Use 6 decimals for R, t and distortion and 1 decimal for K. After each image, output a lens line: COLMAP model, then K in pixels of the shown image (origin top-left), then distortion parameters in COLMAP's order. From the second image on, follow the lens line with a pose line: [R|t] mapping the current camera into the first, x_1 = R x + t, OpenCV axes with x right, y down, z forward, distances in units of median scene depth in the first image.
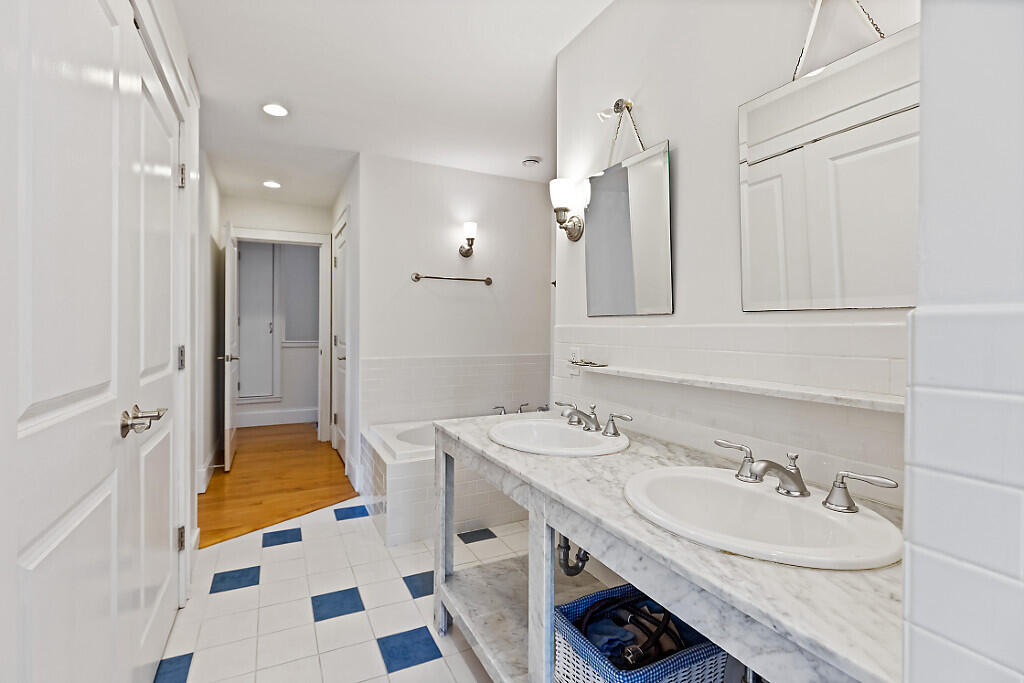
lens RADIAL K [[469.6, 0, 510.3], [0, 469.6, 334.0], [0, 0, 1]] dist [0.000490, -0.001193]
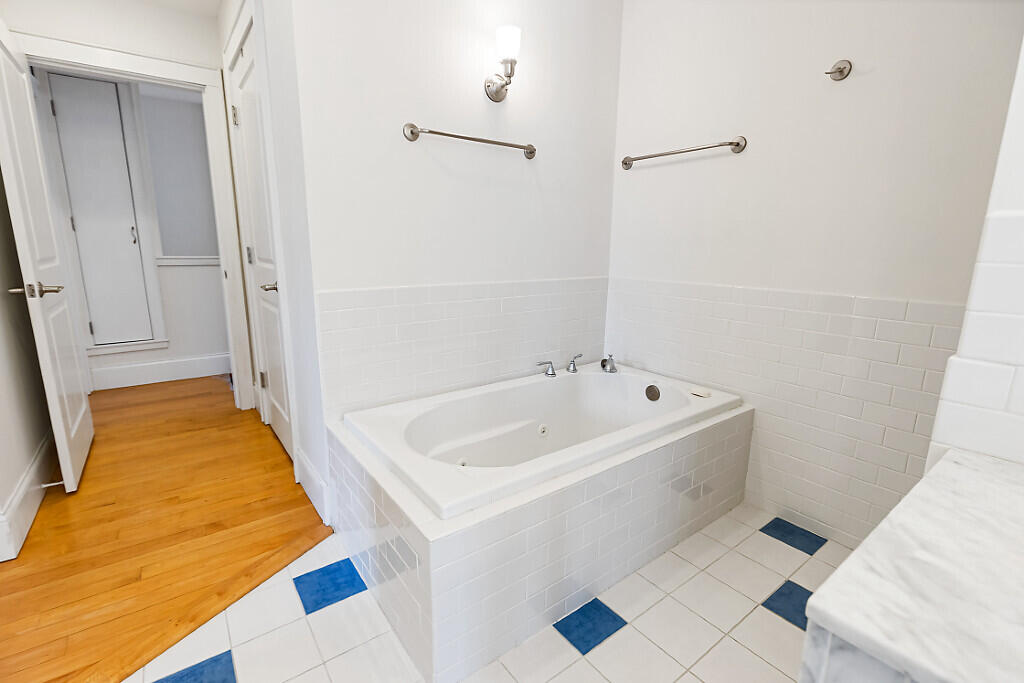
lens RADIAL K [[469.6, 0, 513.8], [0, 469.6, 344.0], [0, 0, 1]] dist [0.000490, -0.001193]
pose [[0.985510, -0.031022, 0.166757, -0.168296], [-0.002618, 0.980234, 0.197823, 0.006039], [-0.169598, -0.195393, 0.965949, 0.397465]]
